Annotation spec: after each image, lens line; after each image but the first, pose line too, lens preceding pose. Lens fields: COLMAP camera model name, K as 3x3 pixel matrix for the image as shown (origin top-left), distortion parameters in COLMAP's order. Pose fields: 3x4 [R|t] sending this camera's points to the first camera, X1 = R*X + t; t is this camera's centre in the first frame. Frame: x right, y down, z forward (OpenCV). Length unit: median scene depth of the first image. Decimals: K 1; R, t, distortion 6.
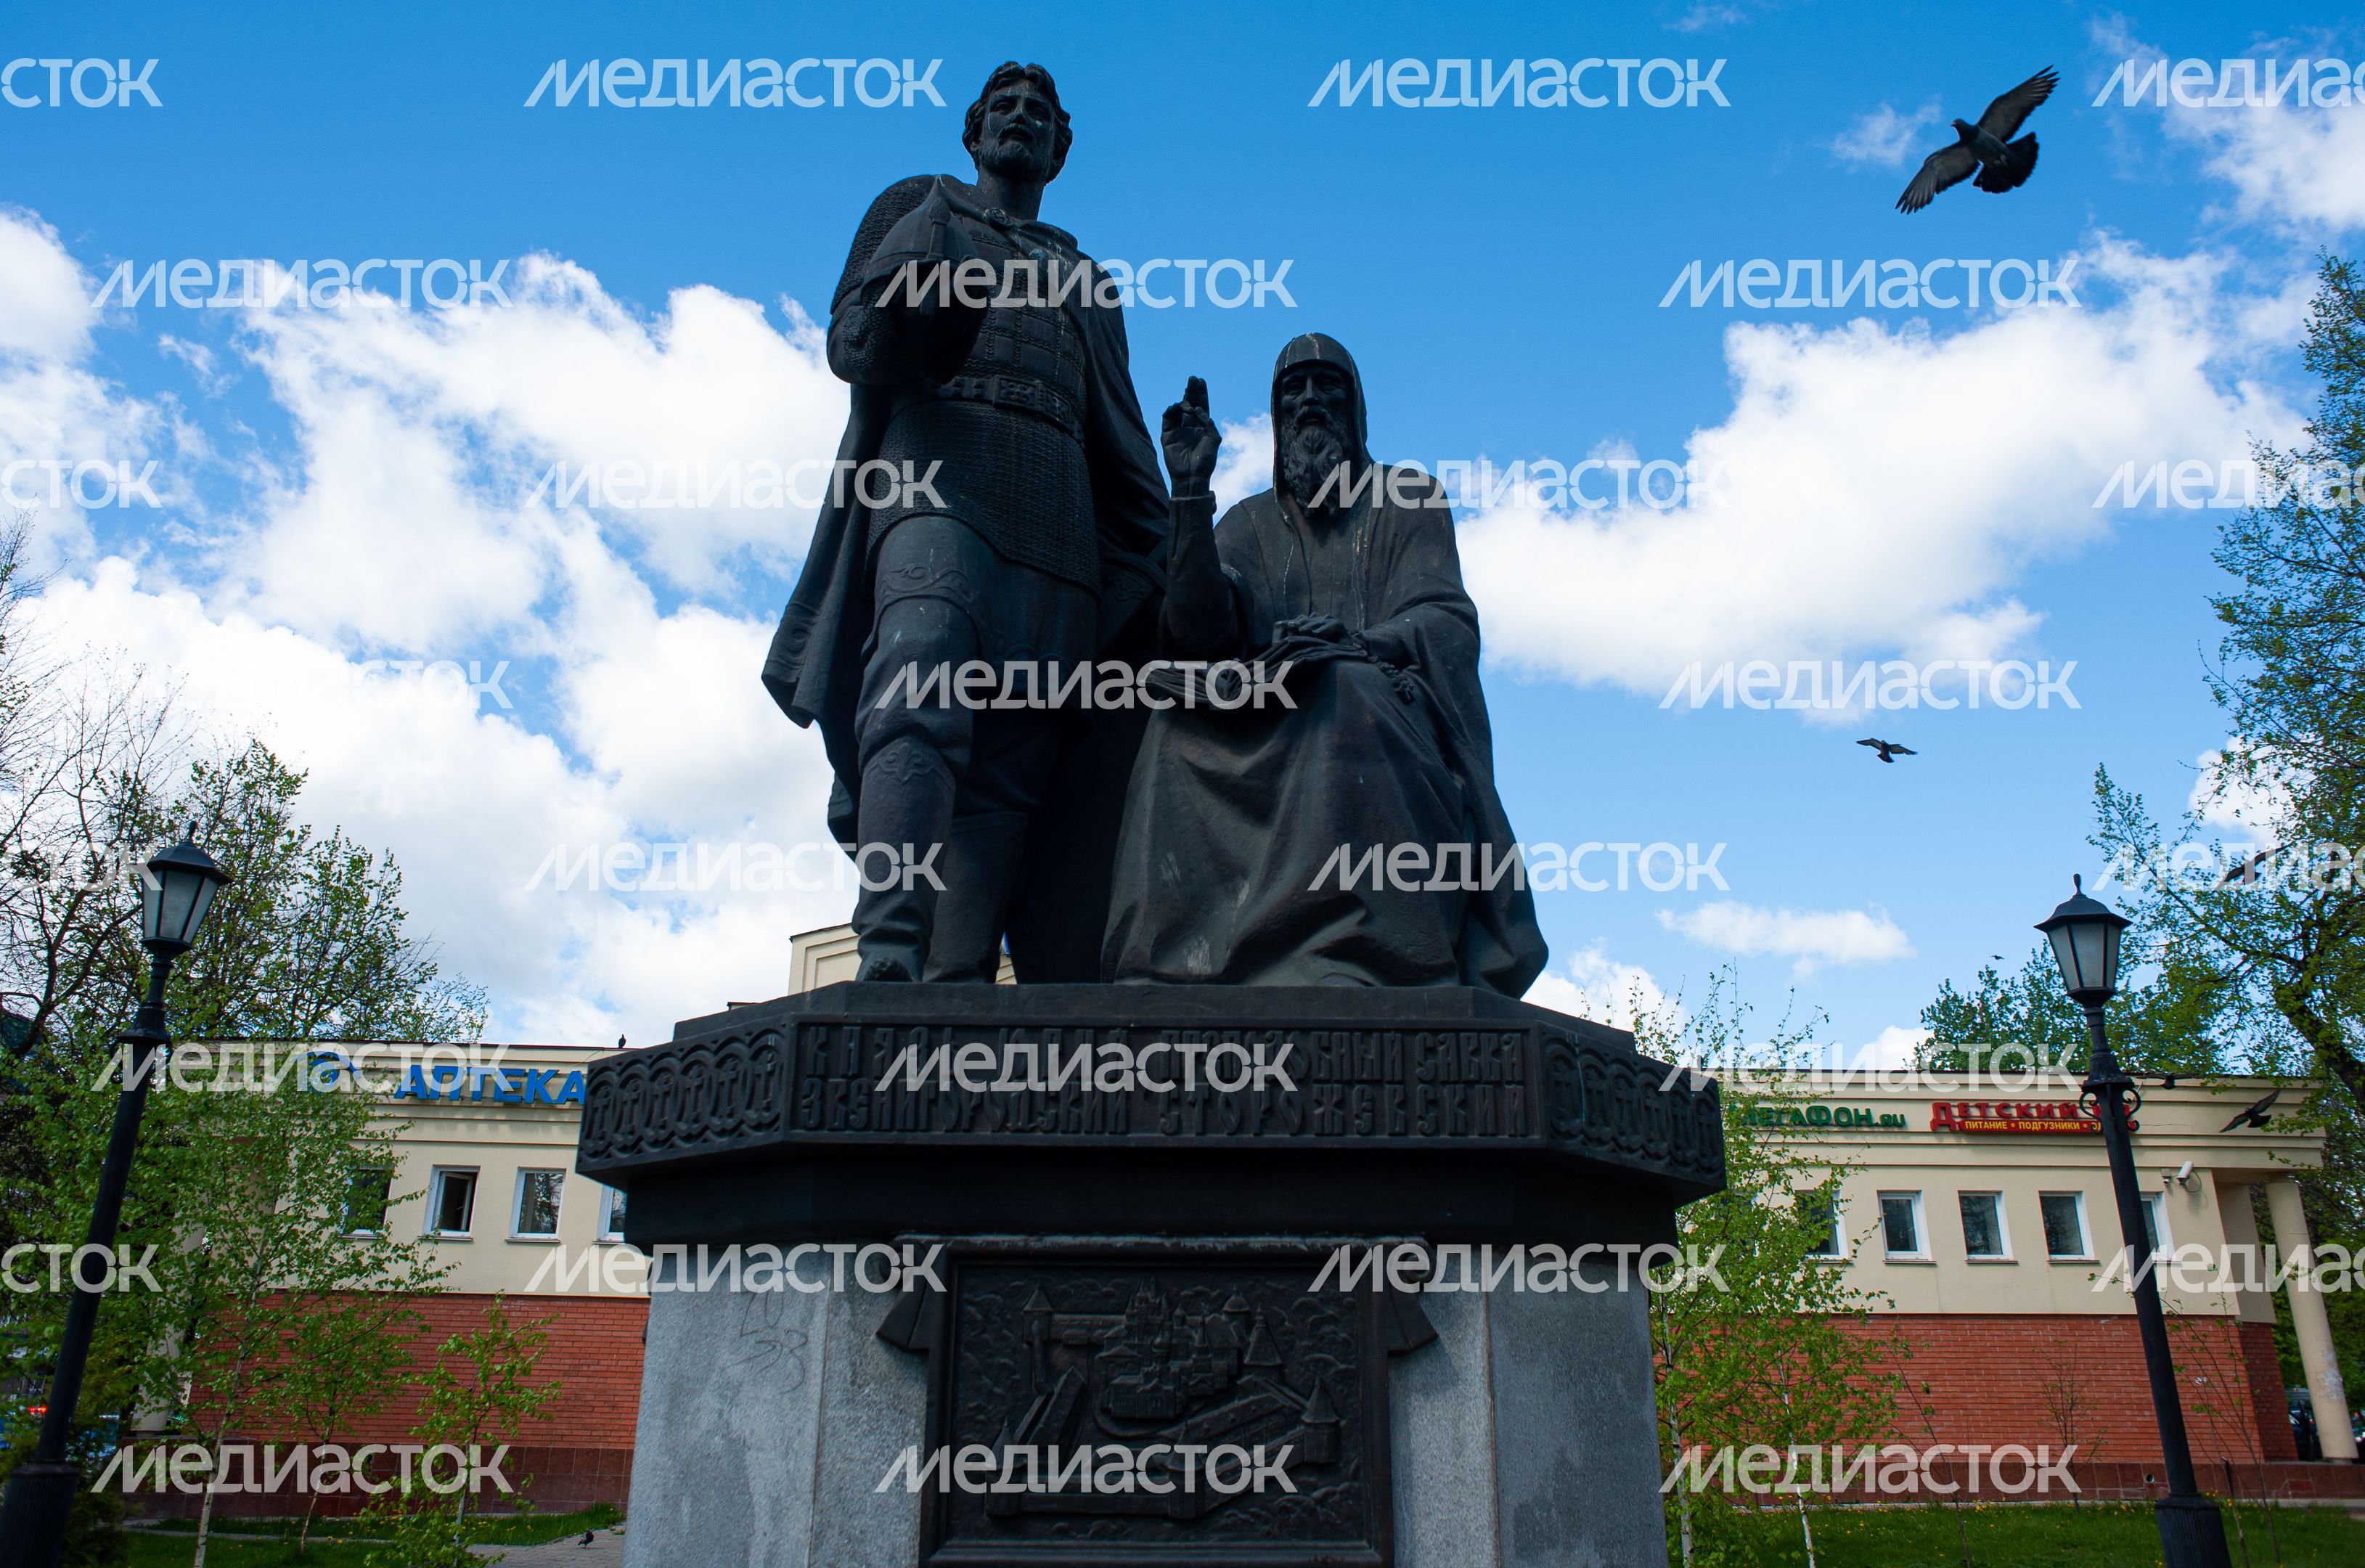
lens RADIAL K [[1765.1, 0, 1179.3], [0, 1765.1, 742.3], [0, 0, 1]] dist [-0.024987, -0.000321]
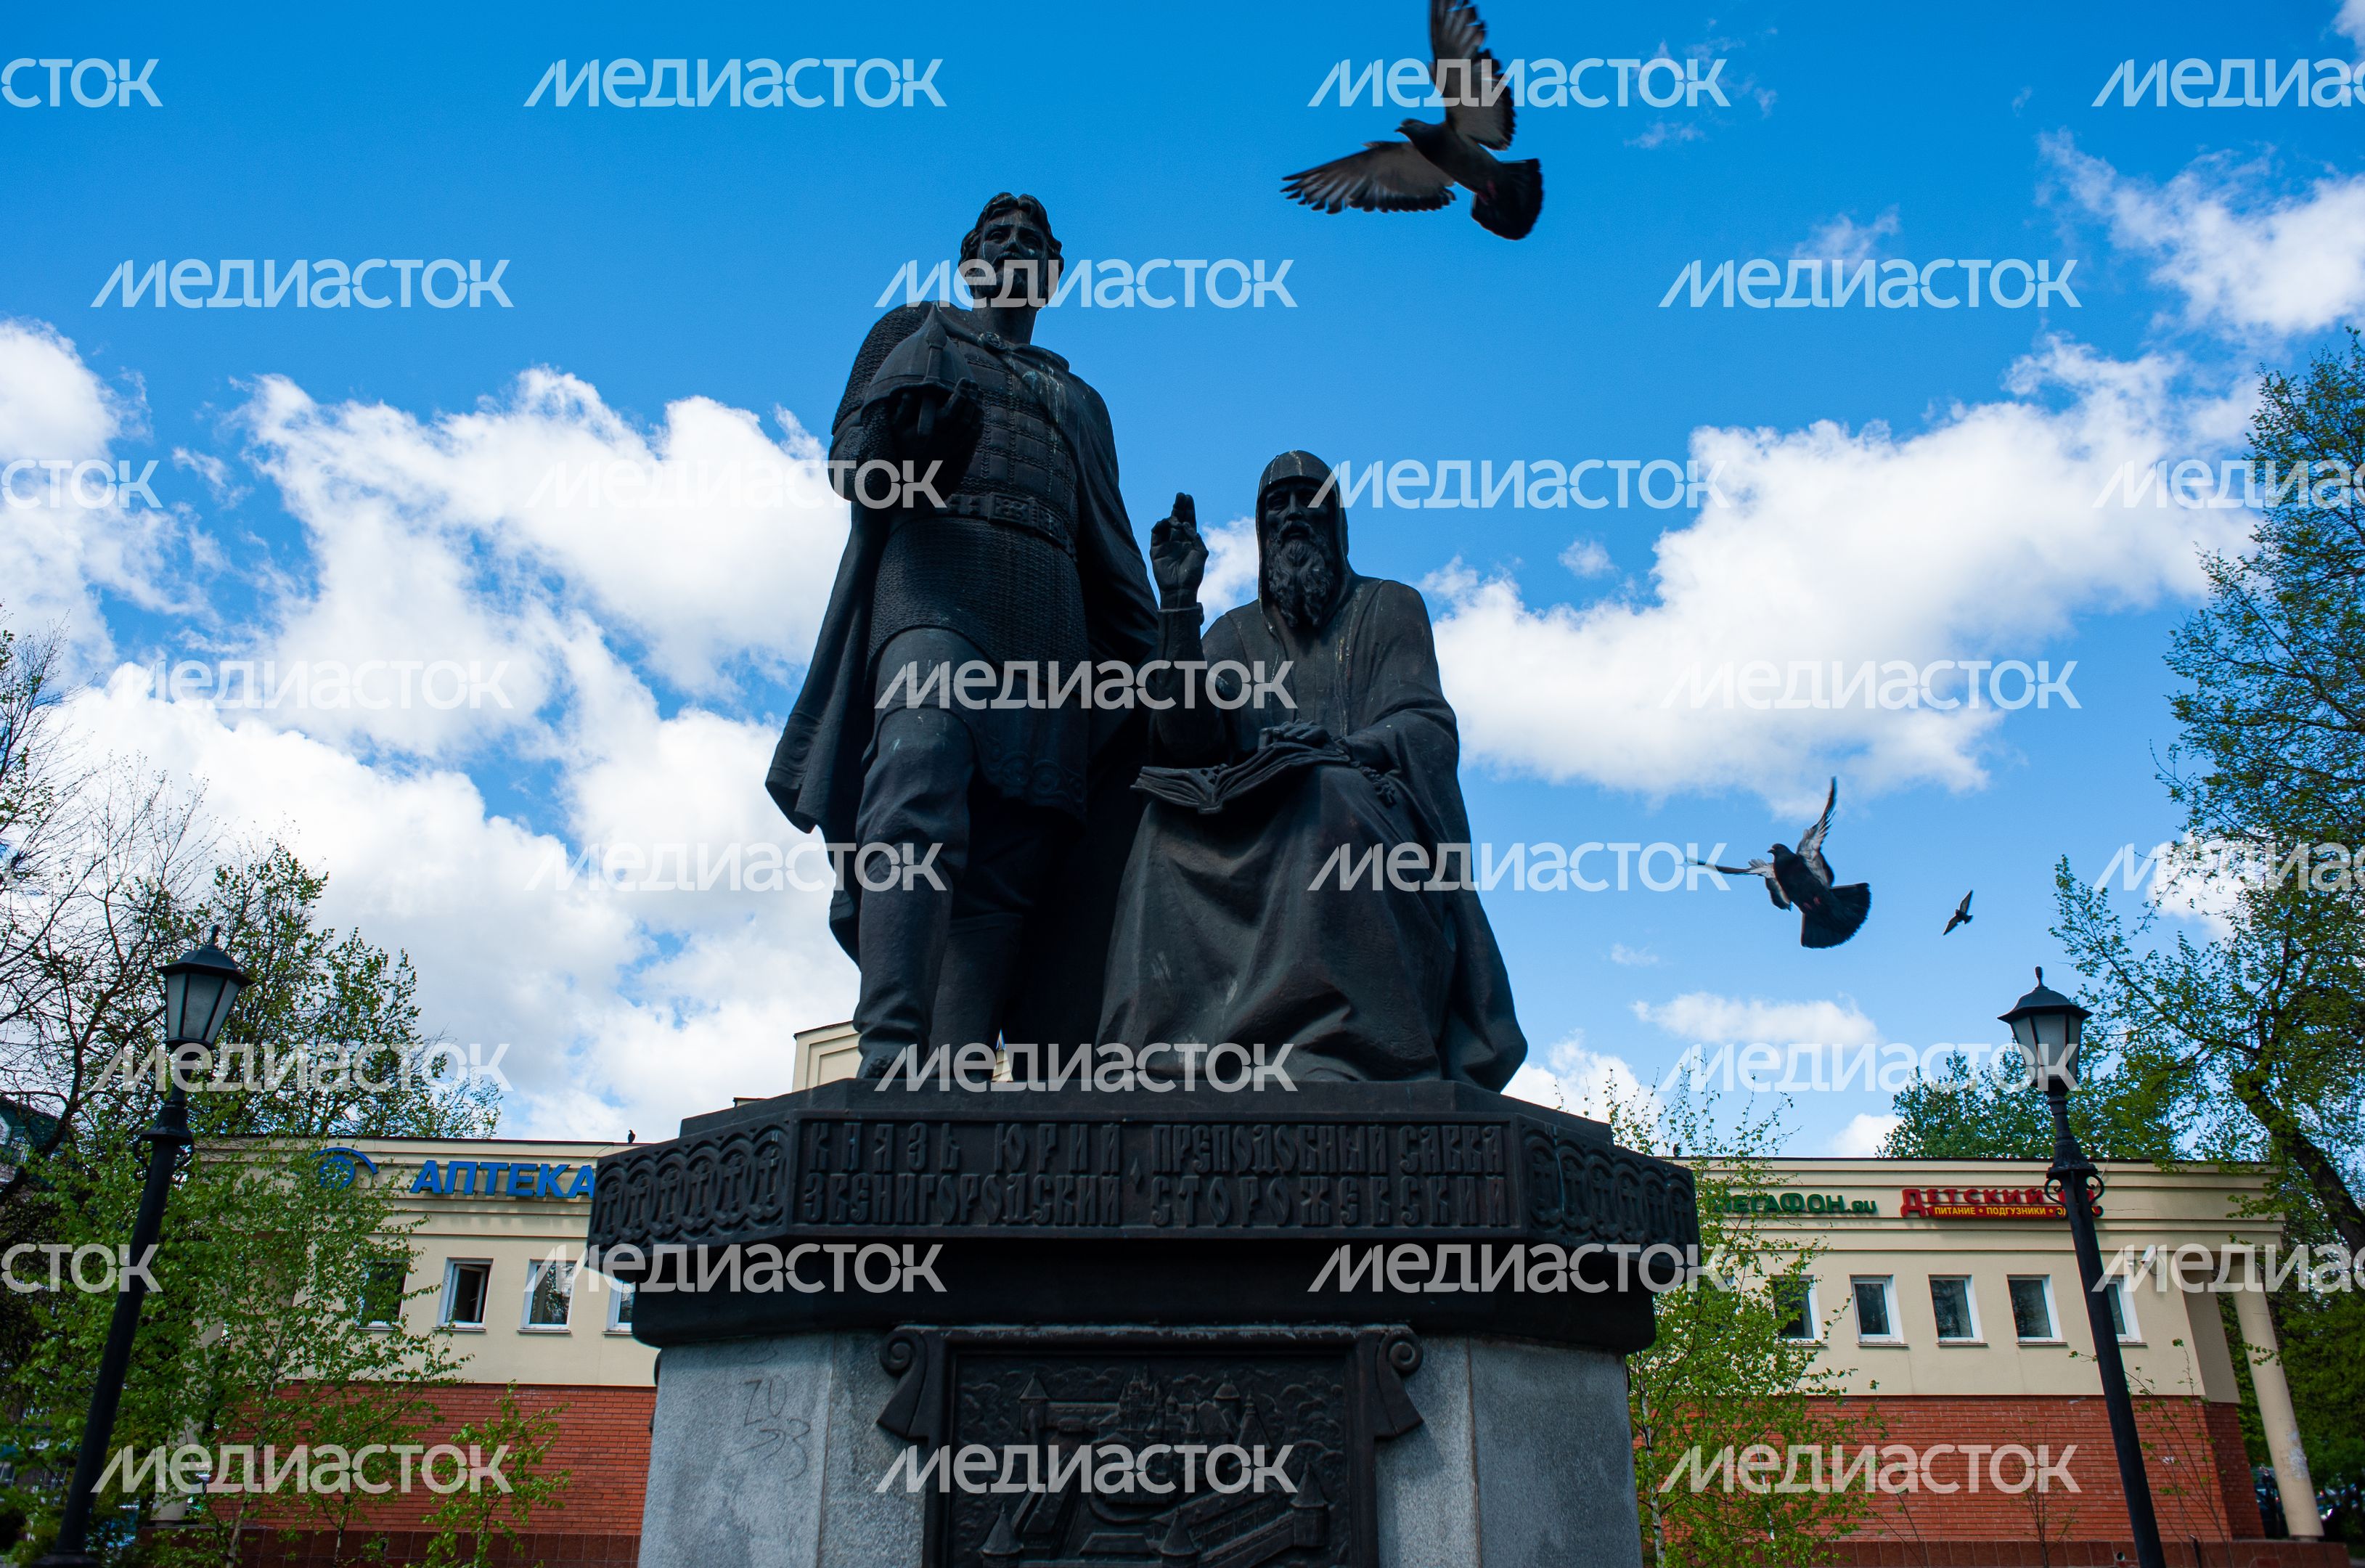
lens RADIAL K [[1722.3, 0, 1169.9], [0, 1722.3, 792.1], [0, 0, 1]] dist [-0.032142, 0.002251]
pose [[0.999988, -0.003811, 0.003105, -0.002521], [0.003894, 0.999619, -0.027327, -0.003465], [-0.002999, 0.027338, 0.999622, -0.010508]]
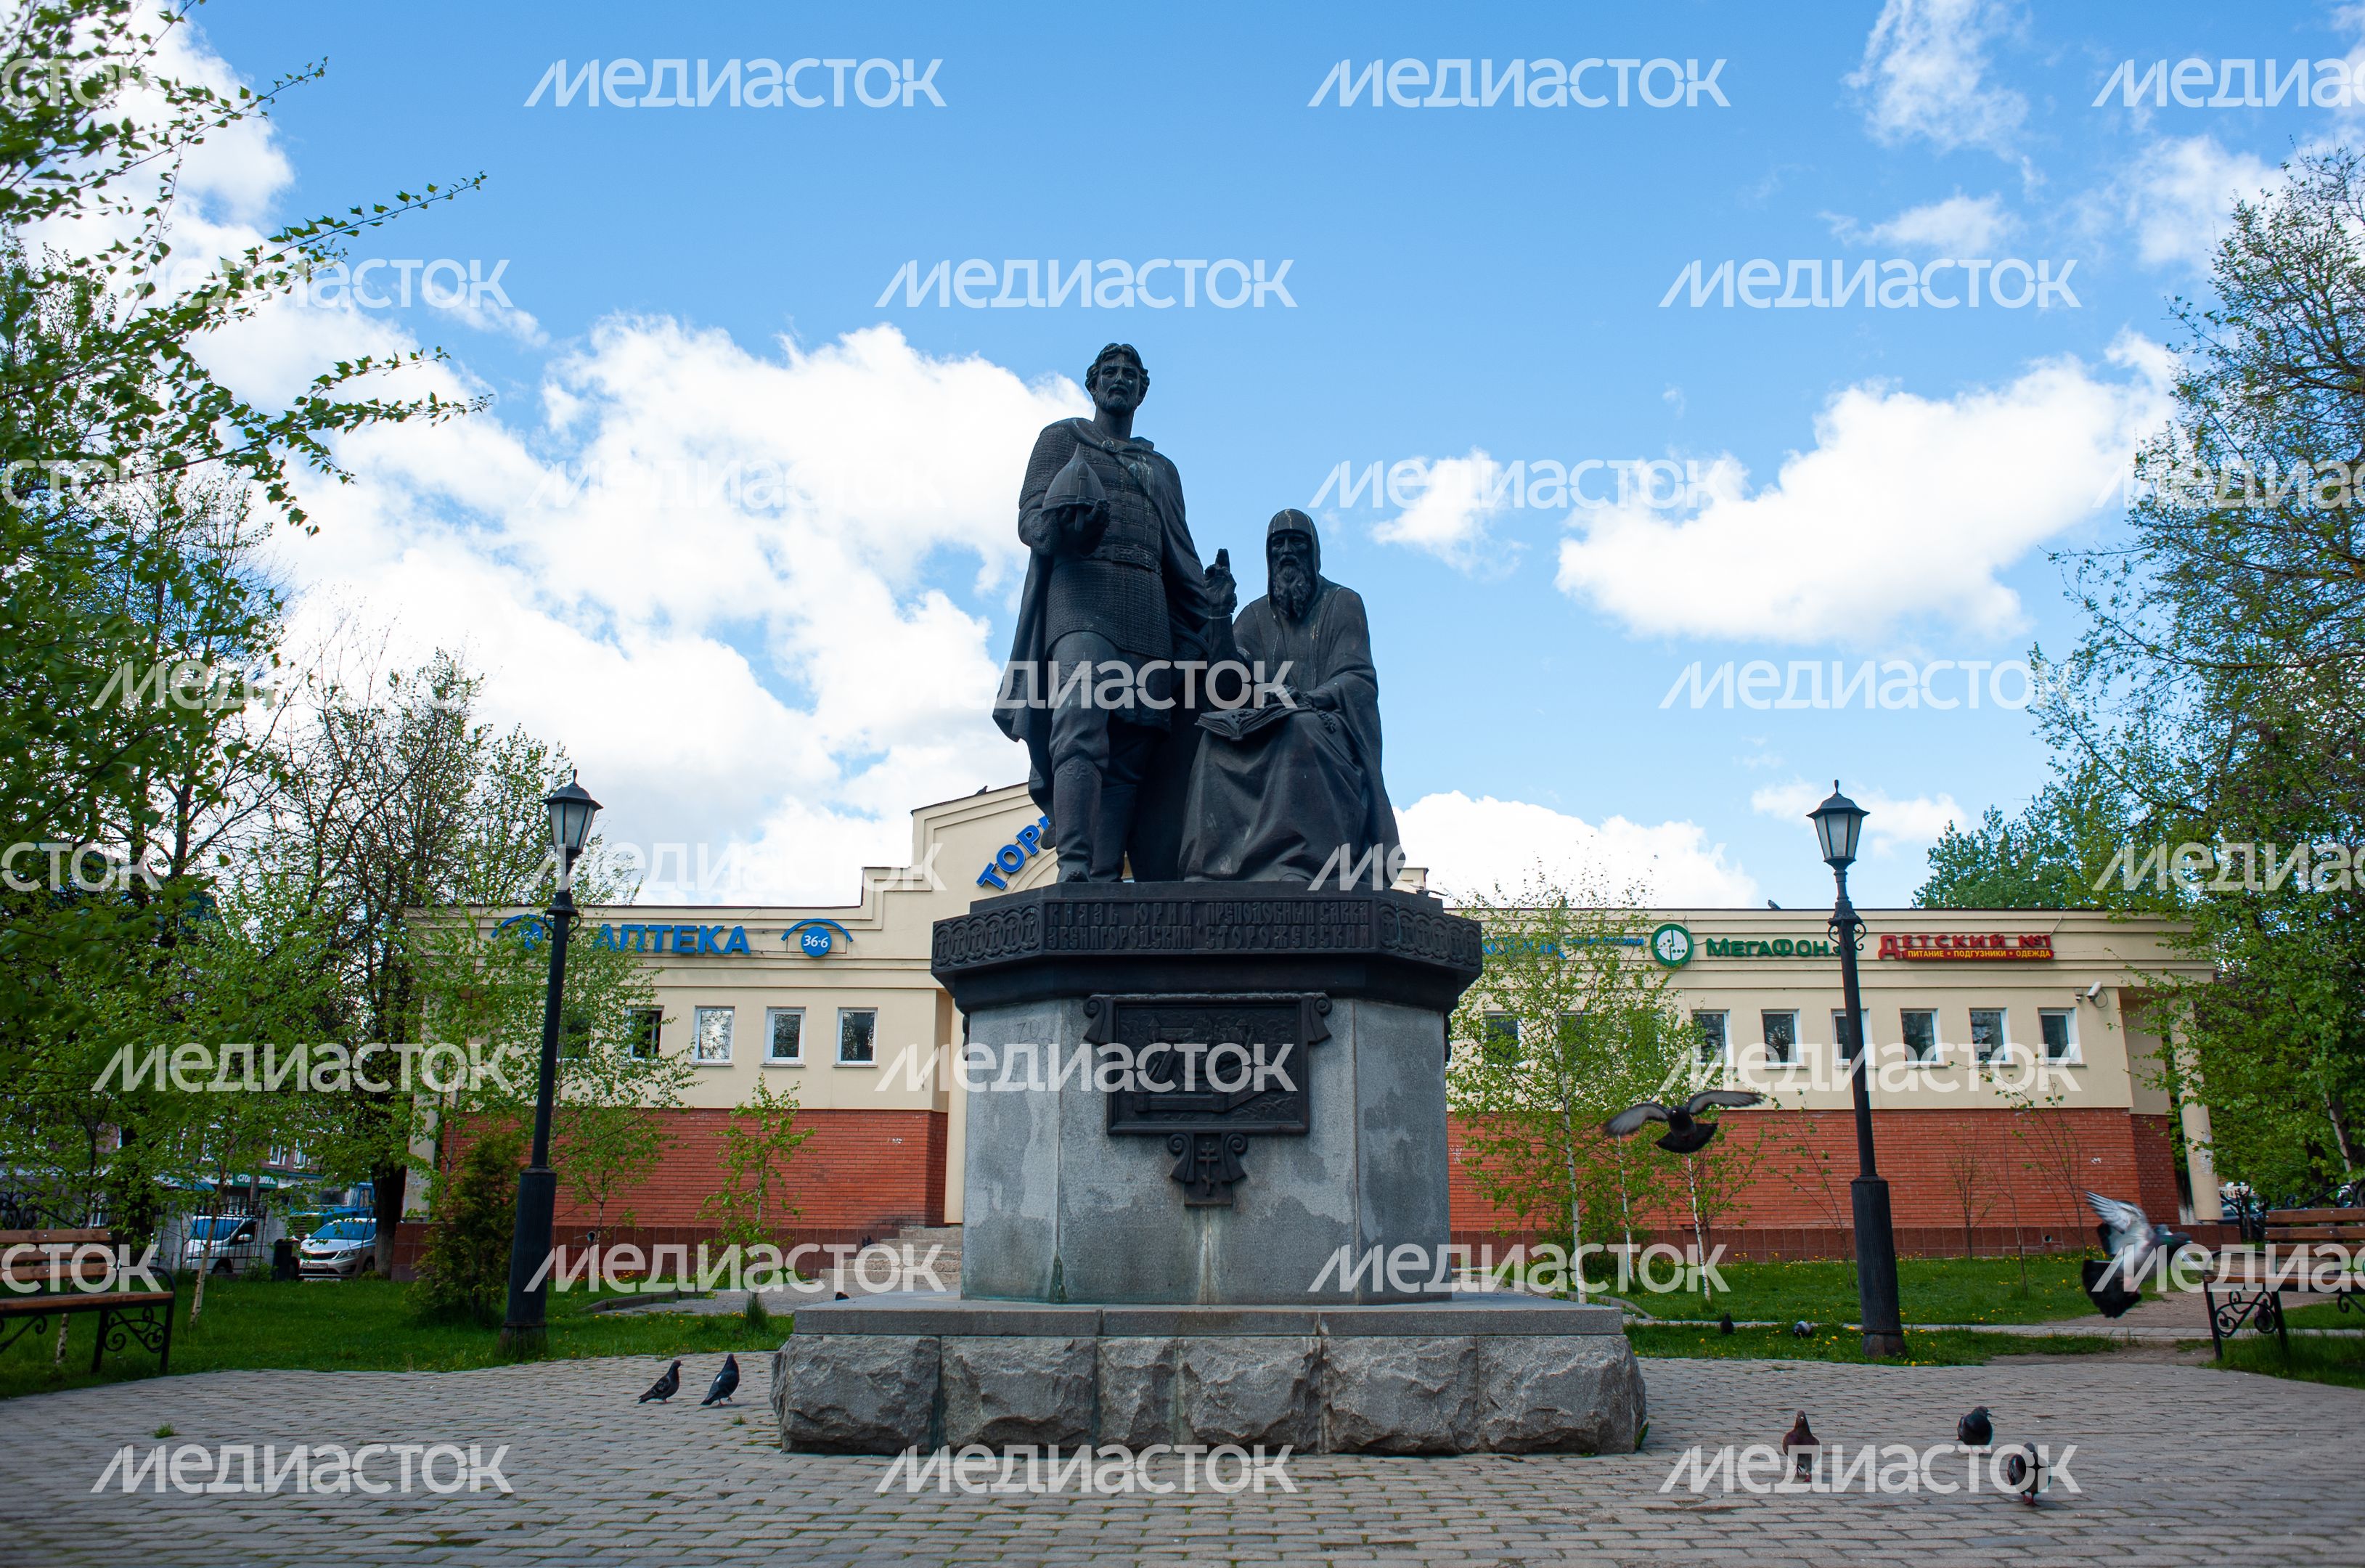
lens RADIAL K [[1815.9, 0, 1224.9], [0, 1815.9, 784.7], [0, 0, 1]] dist [-0.008837, 0.000378]
pose [[0.999810, -0.016141, -0.010899, 0.030093], [0.017260, 0.993573, 0.111873, -0.182088], [0.009023, -0.112040, 0.993663, -0.949930]]
